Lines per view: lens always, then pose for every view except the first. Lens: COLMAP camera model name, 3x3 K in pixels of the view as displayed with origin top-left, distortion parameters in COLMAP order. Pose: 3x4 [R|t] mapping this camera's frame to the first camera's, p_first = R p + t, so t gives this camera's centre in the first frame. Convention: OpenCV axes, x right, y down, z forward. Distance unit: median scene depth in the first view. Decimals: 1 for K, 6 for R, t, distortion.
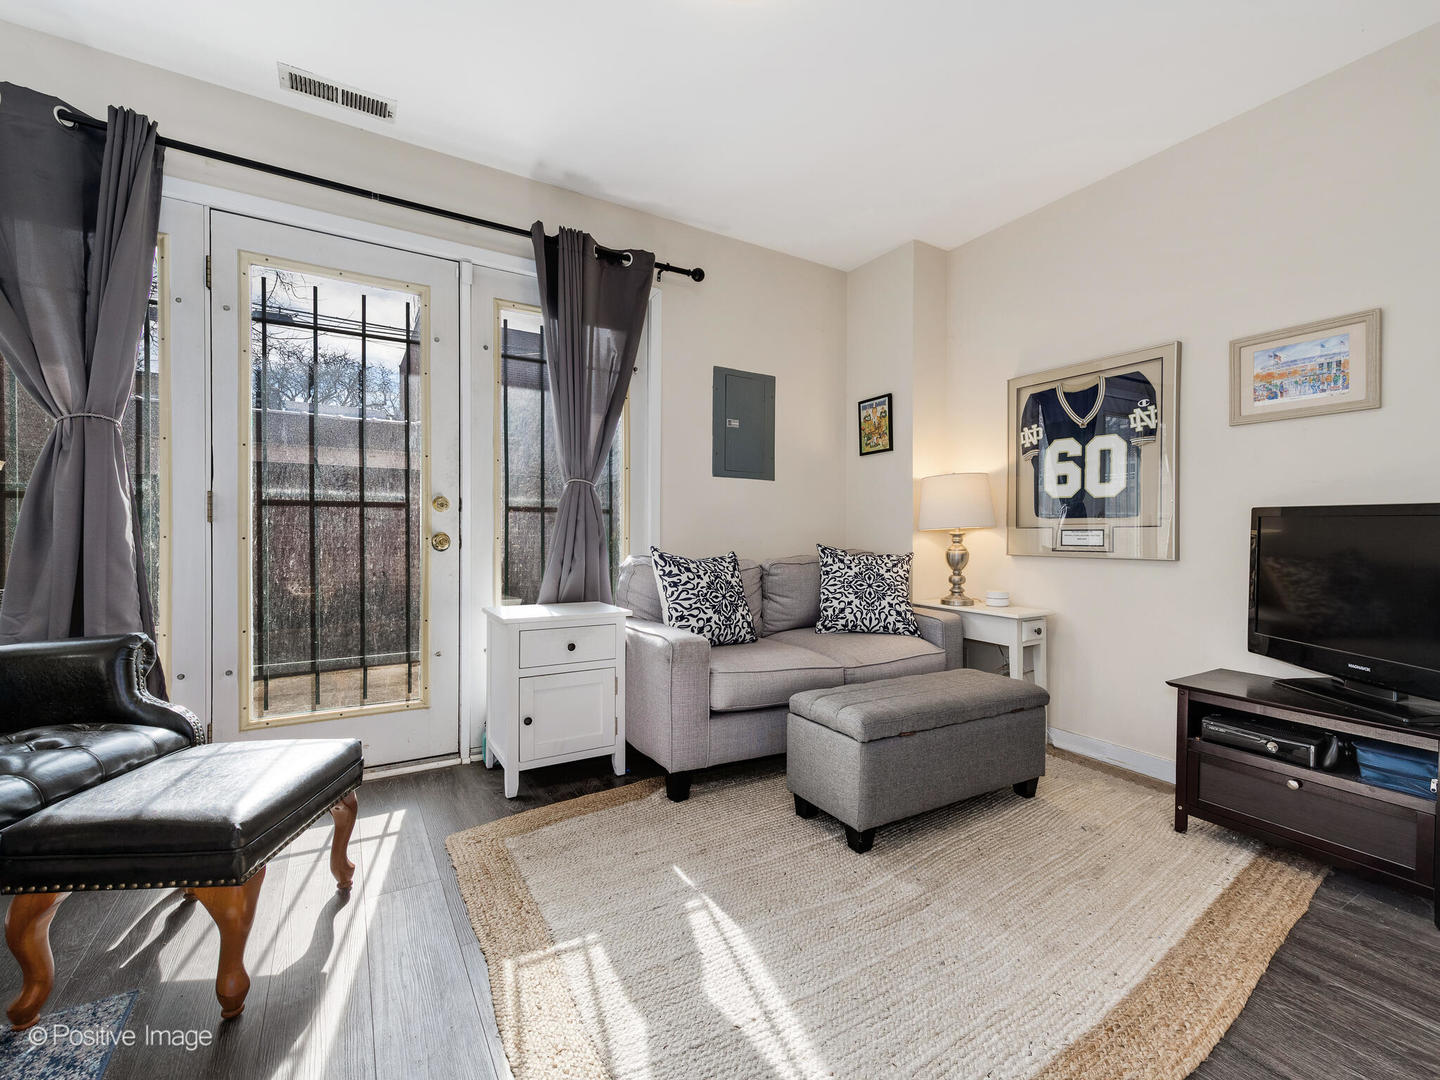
lens RADIAL K [[632.4, 0, 716.5], [0, 632.4, 541.0], [0, 0, 1]] dist [0.000913, -0.000169]
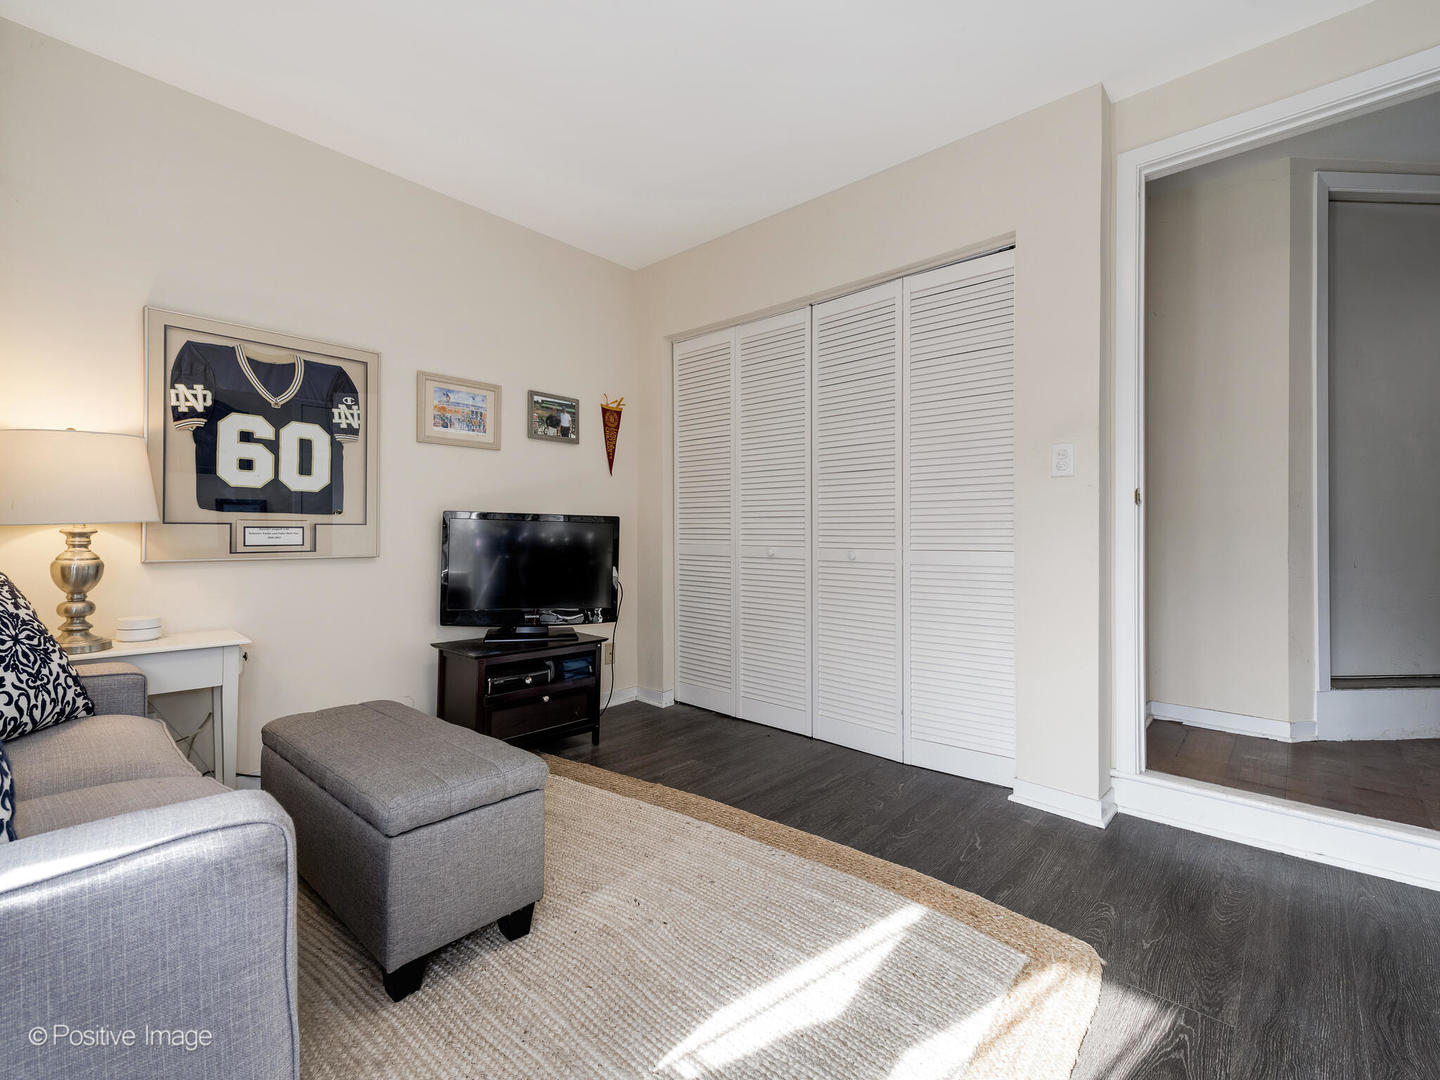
lens RADIAL K [[632.4, 0, 713.6], [0, 632.4, 529.7], [0, 0, 1]] dist [0.000913, -0.000169]
pose [[-0.304153, 0.002200, 0.952621, -0.412970], [0.009147, 0.999958, 0.000611, -0.009127], [-0.952579, 0.008899, -0.304161, 0.692642]]
